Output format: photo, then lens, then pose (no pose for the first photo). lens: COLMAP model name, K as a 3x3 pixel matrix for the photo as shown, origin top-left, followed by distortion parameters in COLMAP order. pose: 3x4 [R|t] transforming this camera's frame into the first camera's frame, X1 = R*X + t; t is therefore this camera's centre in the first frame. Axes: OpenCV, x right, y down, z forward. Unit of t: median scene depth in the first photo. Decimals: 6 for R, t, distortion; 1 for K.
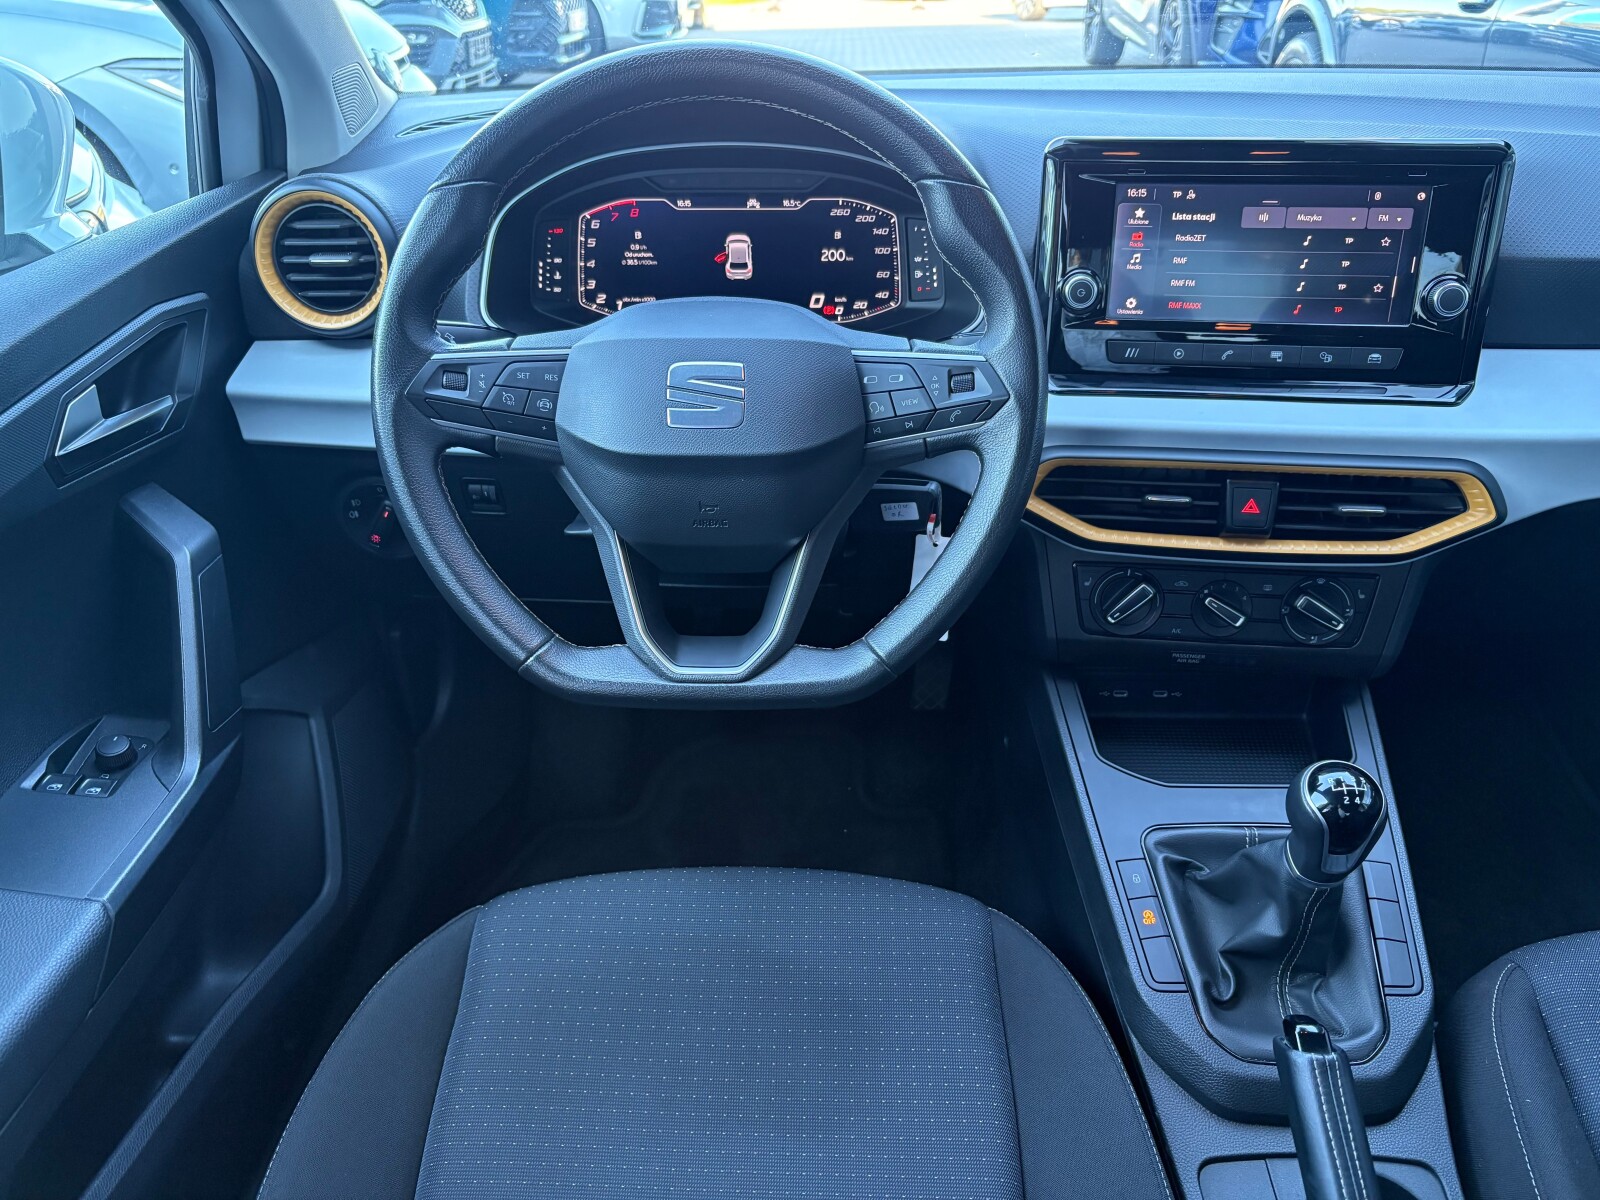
lens RADIAL K [[1216.0, 0, 816.3], [0, 1216.0, 603.0], [0, 0, 1]] dist [0.012828, 0.019931]
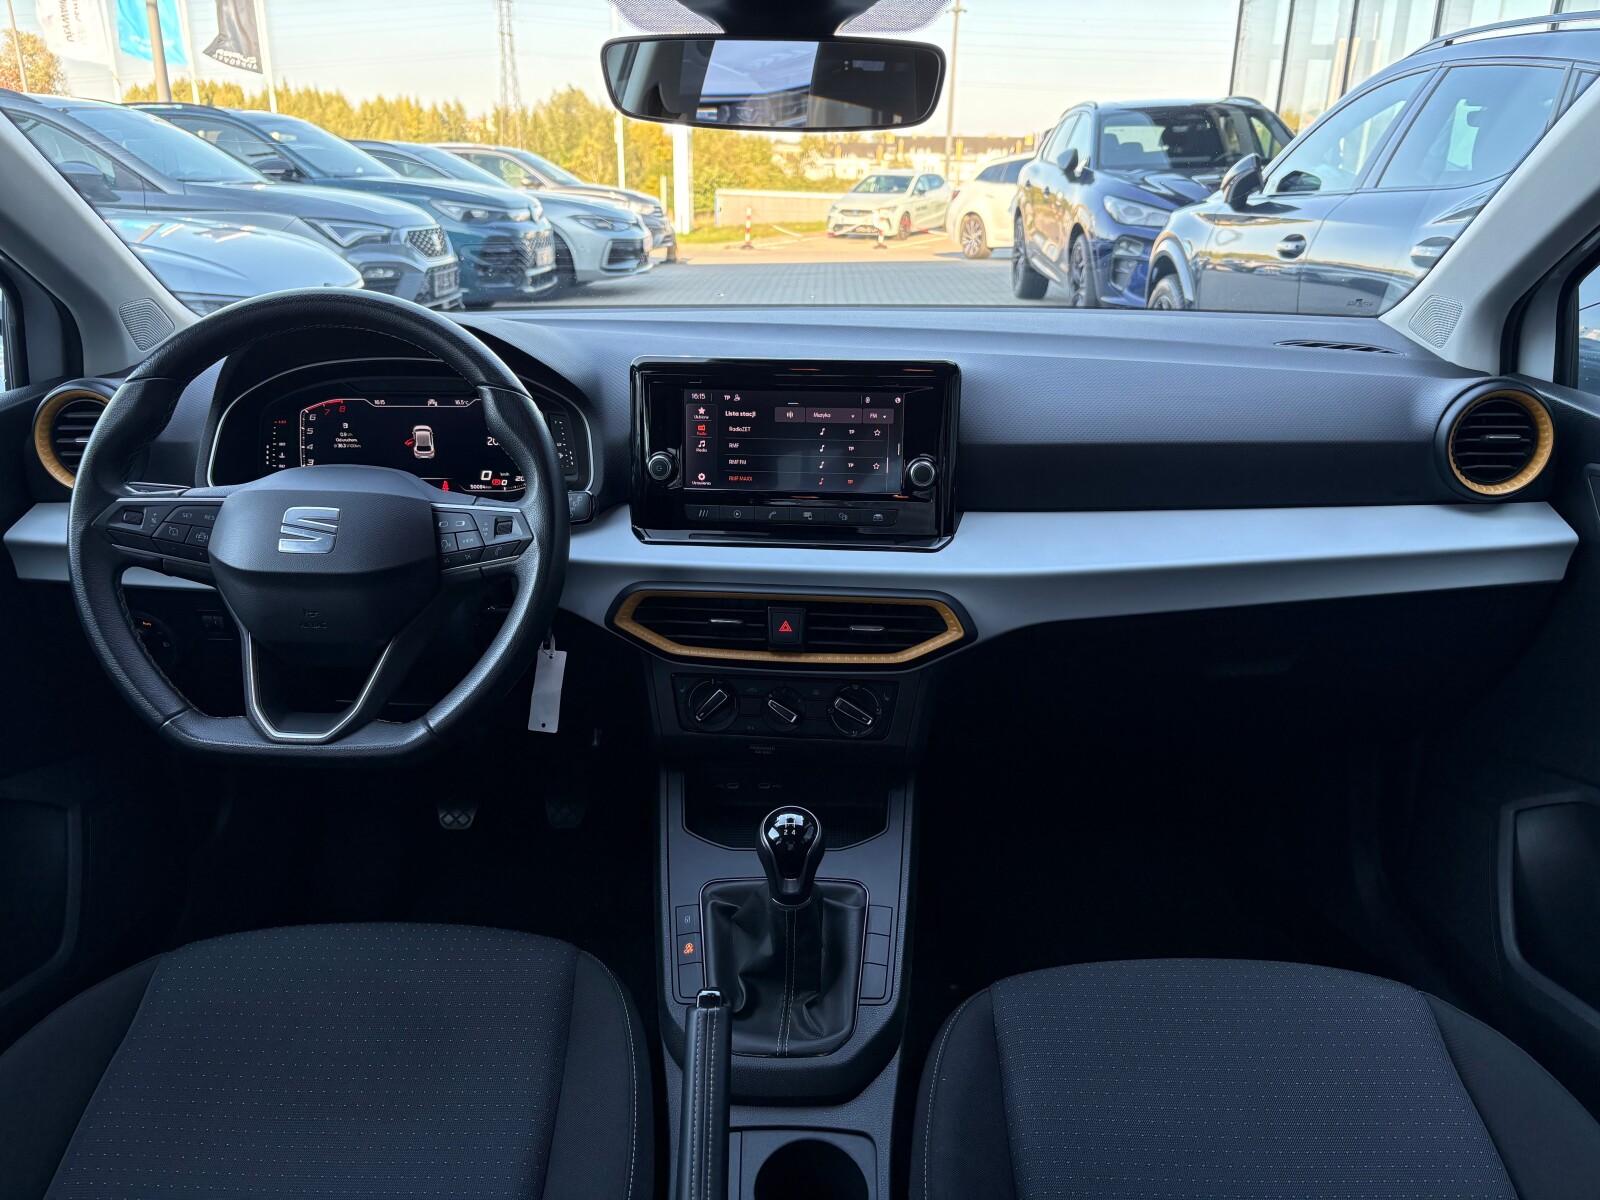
lens RADIAL K [[1216.0, 0, 816.7], [0, 1216.0, 587.0], [0, 0, 1]] dist [0.012828, 0.019931]
pose [[0.999878, 0.002812, 0.015349, 0.344019], [-0.000023, 0.983898, -0.178730, 0.104286], [-0.015605, 0.178708, 0.983778, -0.270236]]
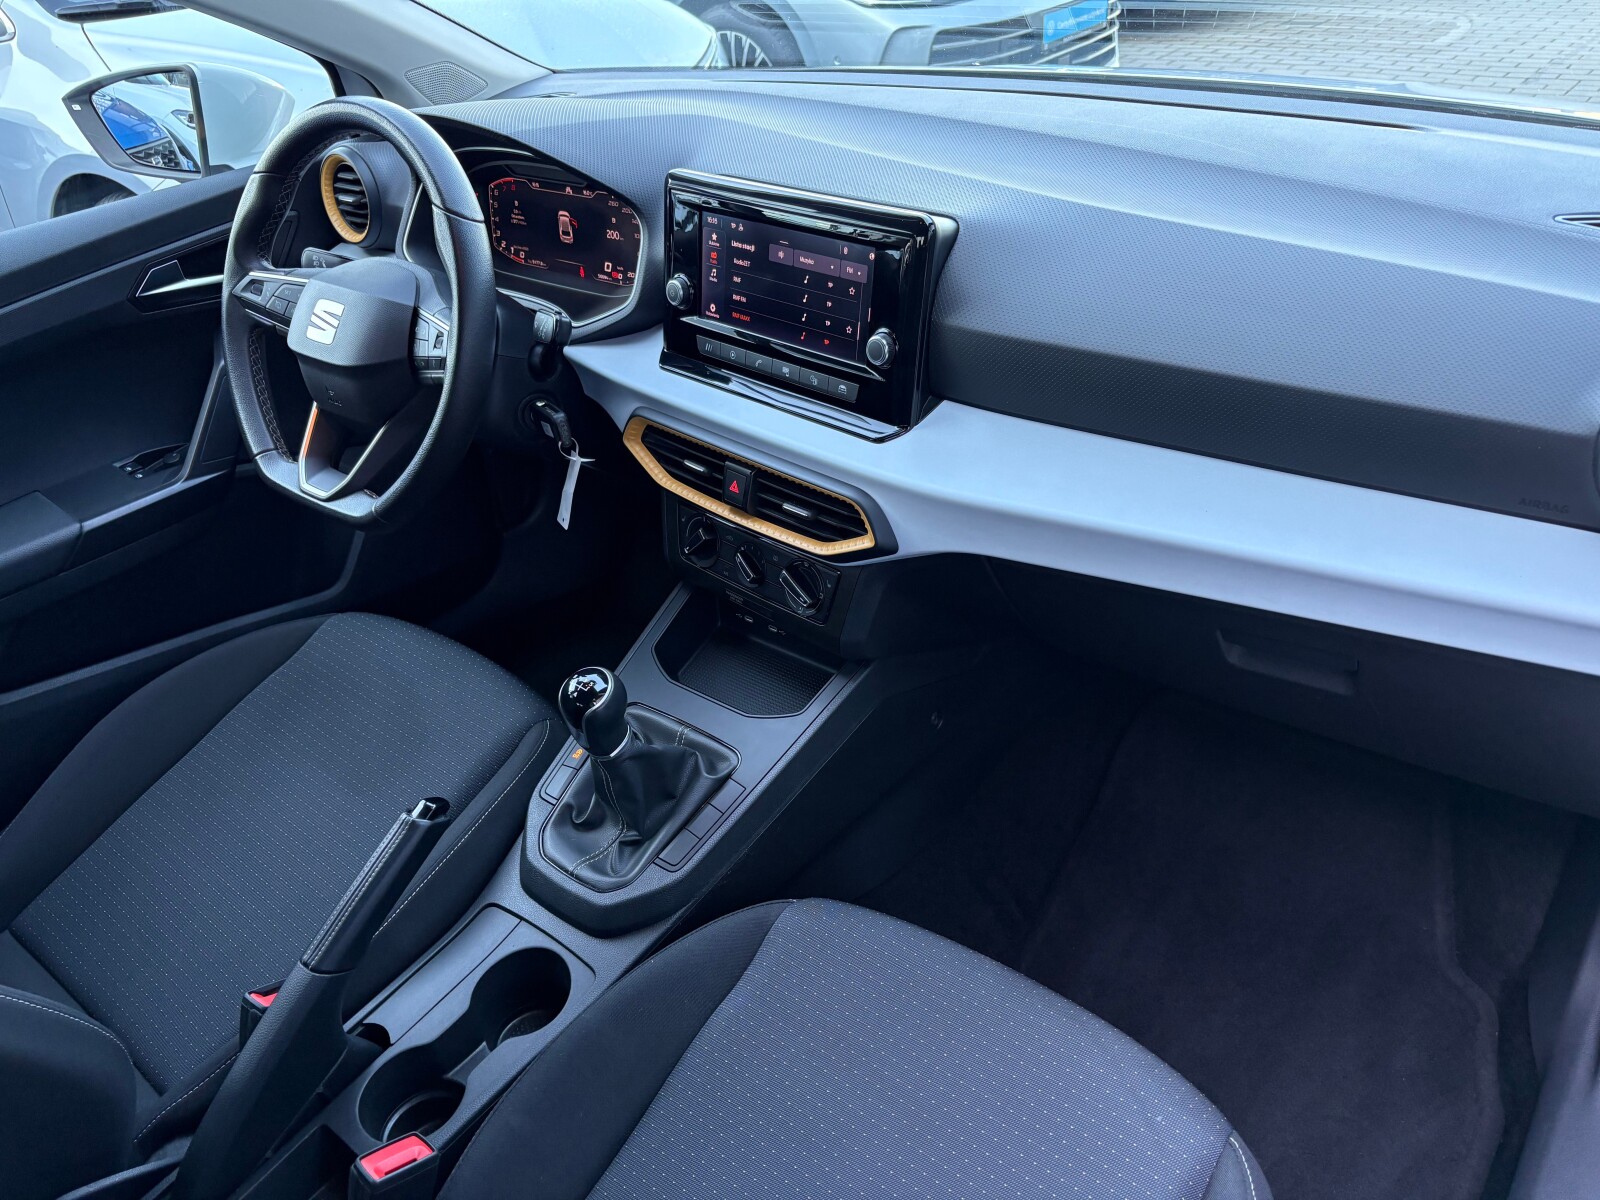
lens RADIAL K [[1216.0, 0, 790.4], [0, 1216.0, 615.2], [0, 0, 1]] dist [0.012828, 0.019931]
pose [[0.777586, 0.300625, -0.552254, 1.050701], [-0.239433, 0.953697, 0.182027, -0.179974], [0.581405, -0.009314, 0.813561, 0.017532]]
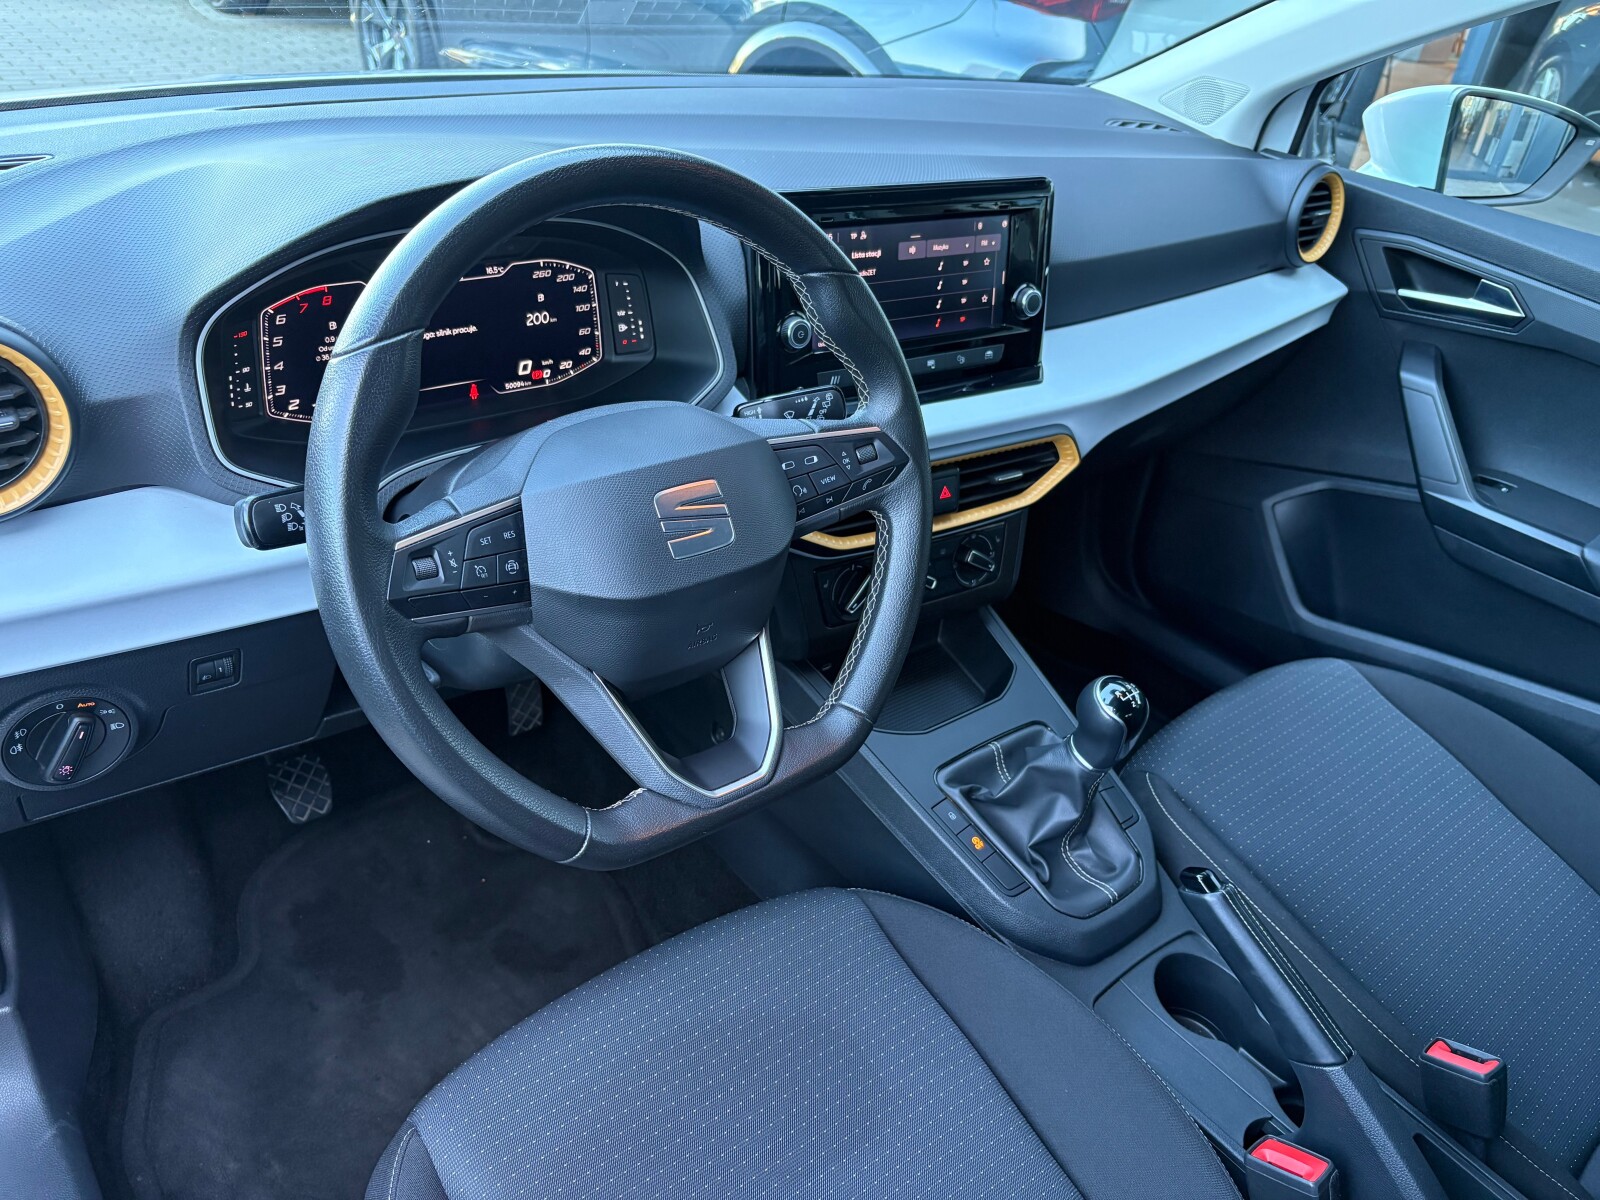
lens RADIAL K [[1216.0, 0, 797.6], [0, 1216.0, 613.6], [0, 0, 1]] dist [0.012828, 0.019931]
pose [[0.757325, -0.272738, 0.593357, -0.464483], [0.221623, 0.962027, 0.159332, -0.174202], [-0.614282, 0.010835, 0.789012, 0.134289]]
